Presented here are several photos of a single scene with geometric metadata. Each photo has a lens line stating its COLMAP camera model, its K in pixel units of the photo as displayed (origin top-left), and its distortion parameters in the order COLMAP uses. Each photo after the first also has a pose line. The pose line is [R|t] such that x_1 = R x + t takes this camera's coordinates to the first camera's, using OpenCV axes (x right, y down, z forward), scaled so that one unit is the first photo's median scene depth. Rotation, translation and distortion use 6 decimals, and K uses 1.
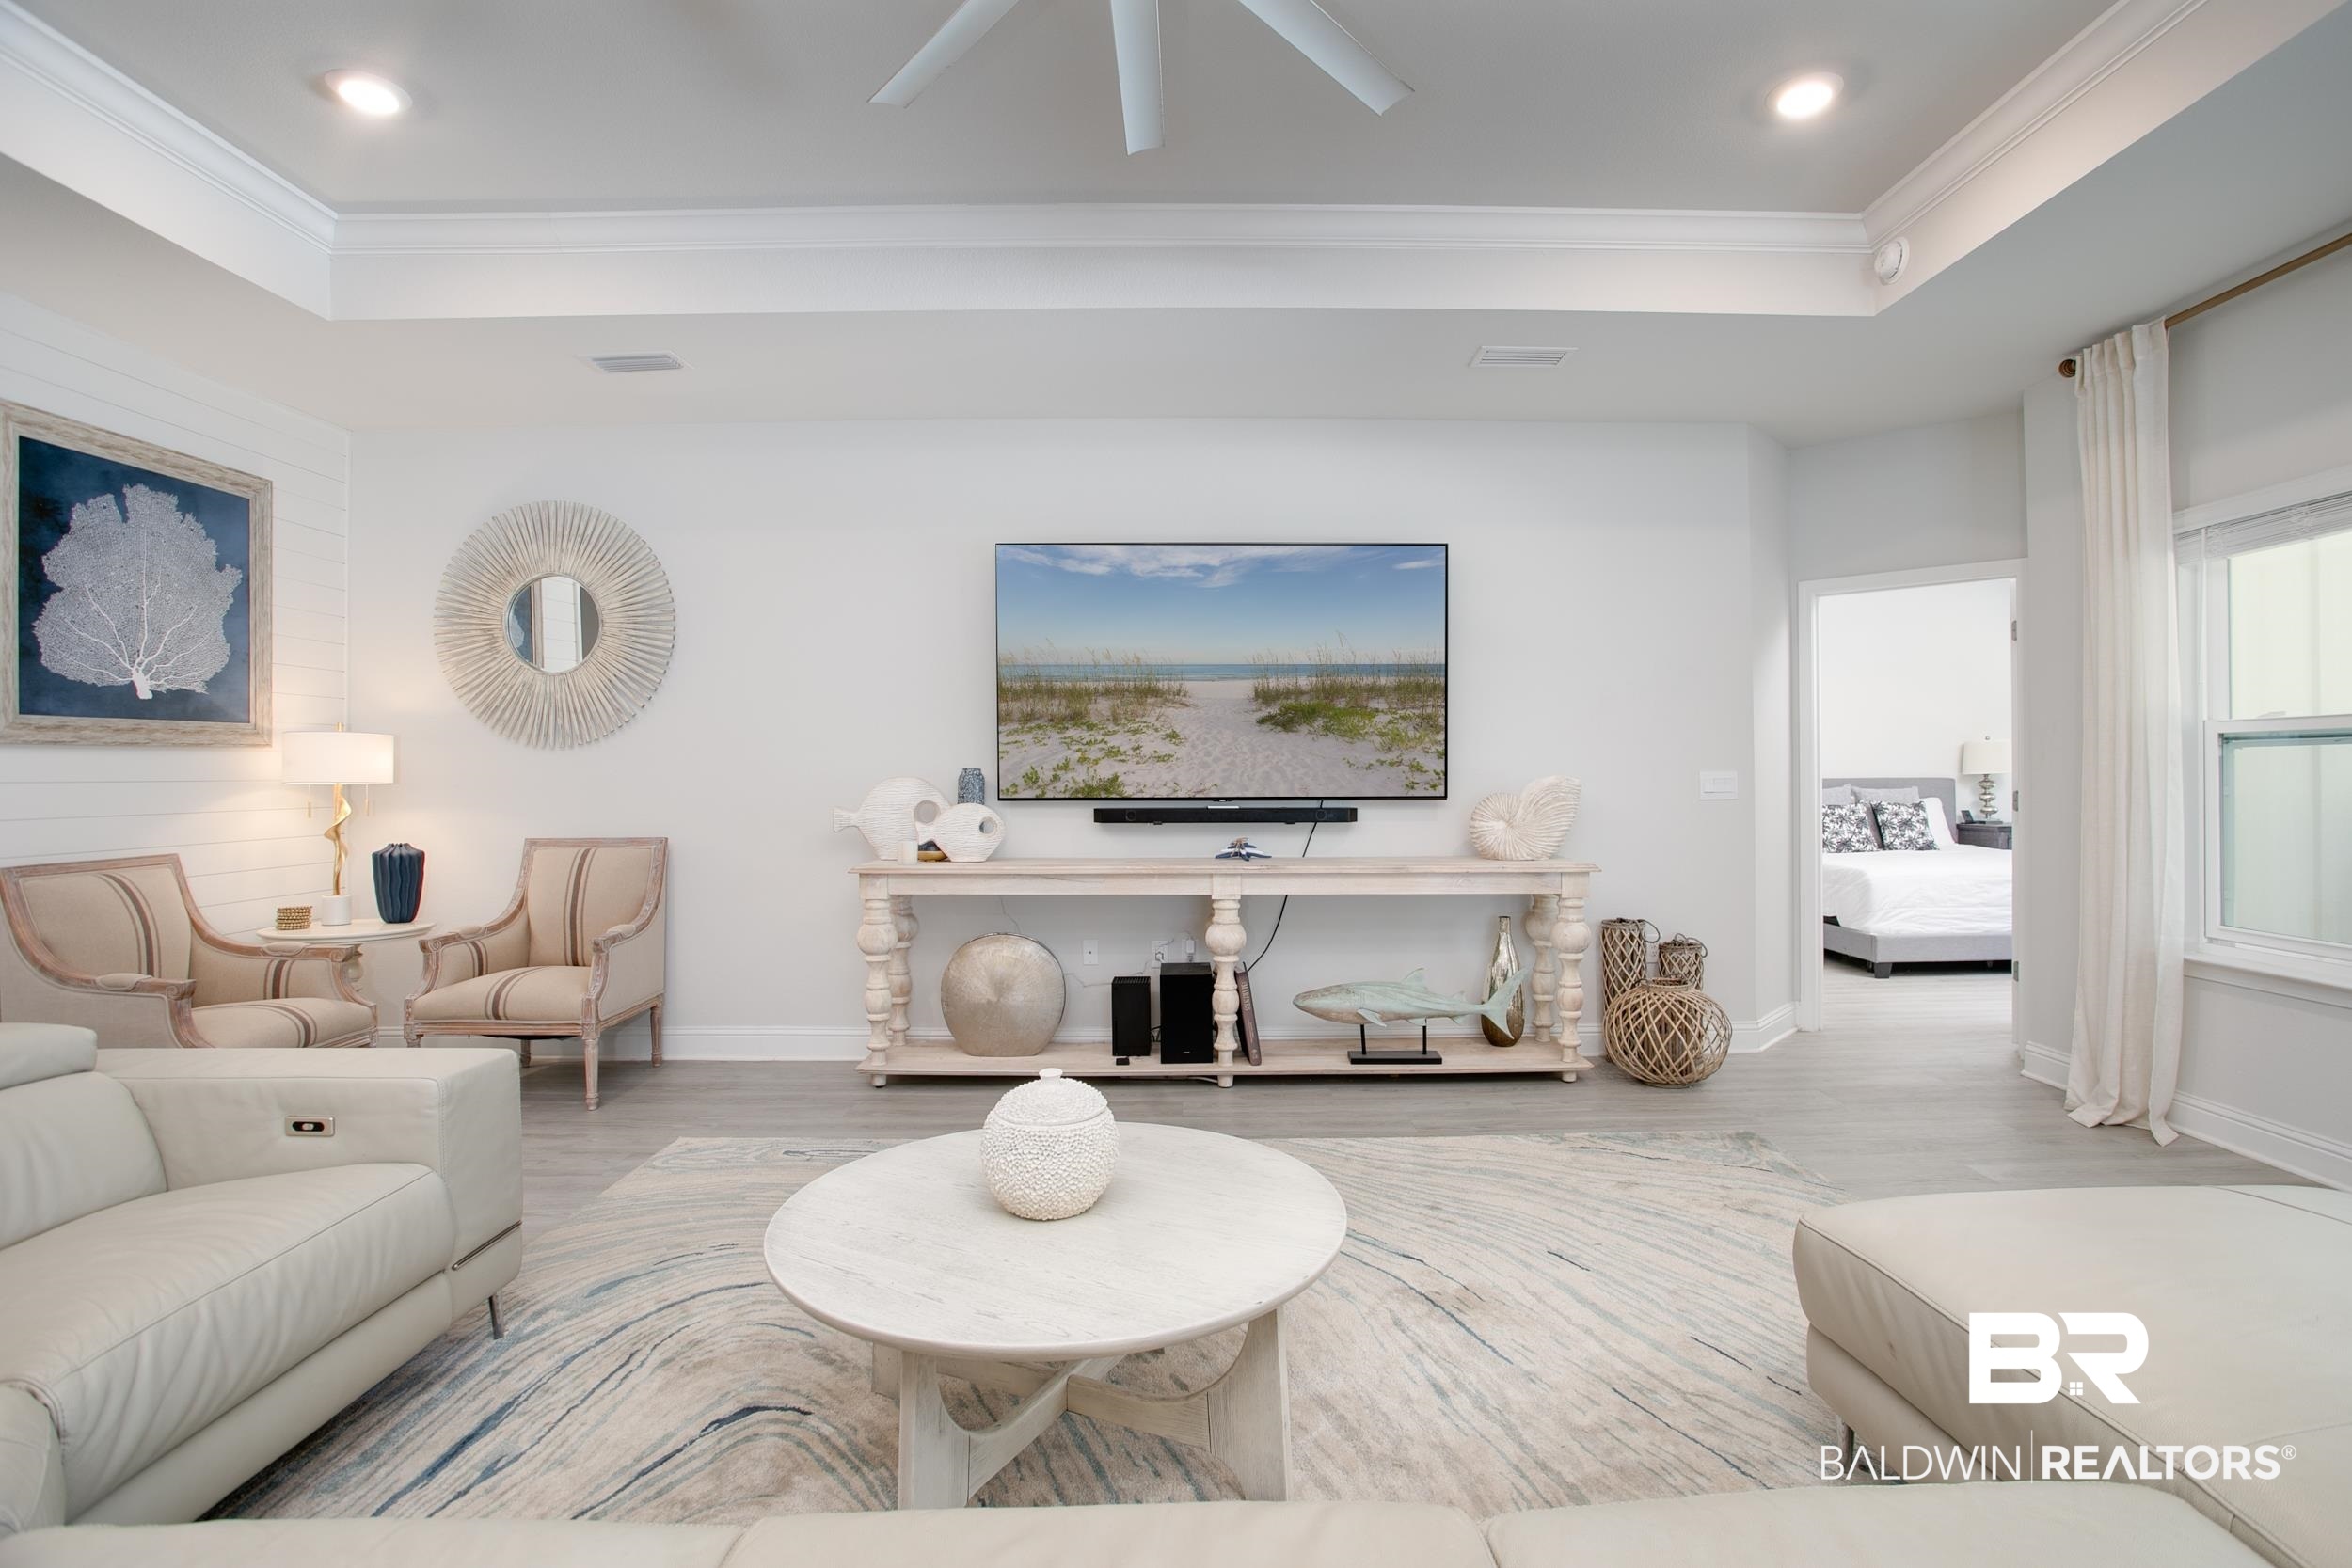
lens RADIAL K [[1202.9, 0, 1186.3], [0, 1202.9, 746.7], [0, 0, 1]] dist [-0.016472, 0.000220]
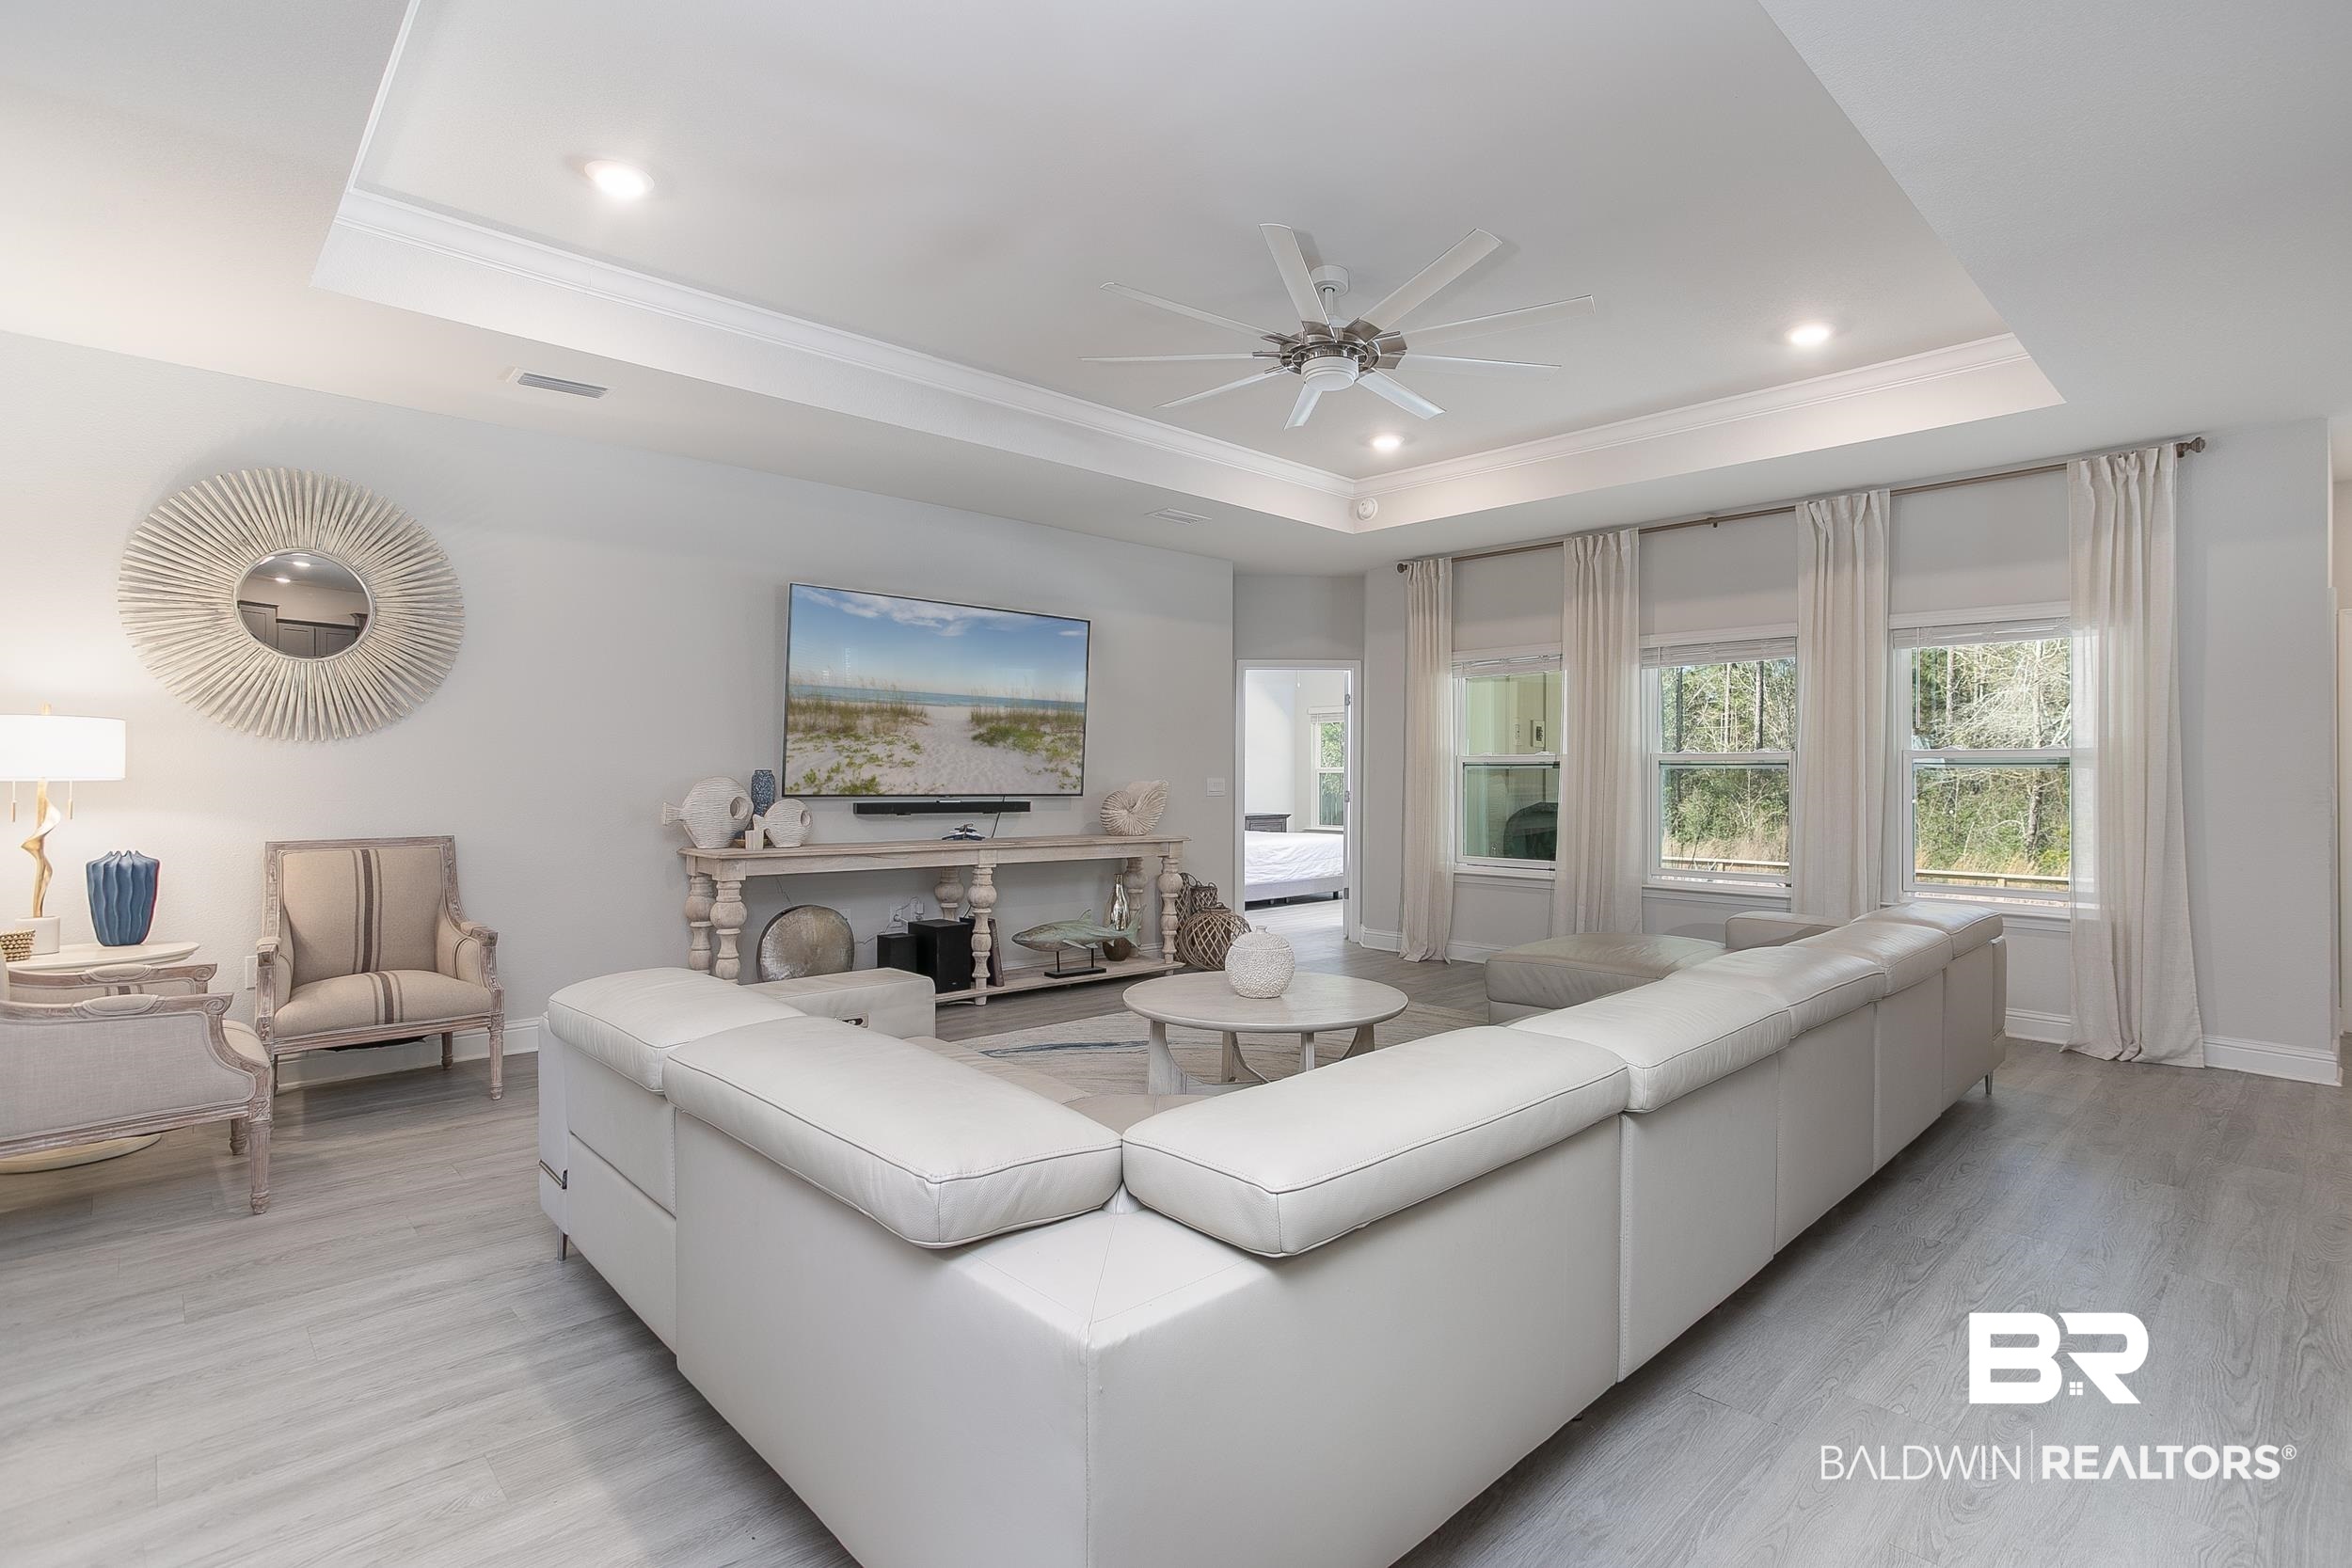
lens RADIAL K [[1153.4, 0, 1175.1], [0, 1153.4, 744.3], [0, 0, 1]] dist [-0.000636, 0.079474]
pose [[0.738363, 0.028710, 0.673792, -0.646257], [-0.018213, 0.999578, -0.022634, 0.011281], [-0.674158, 0.004440, 0.738574, -0.110996]]
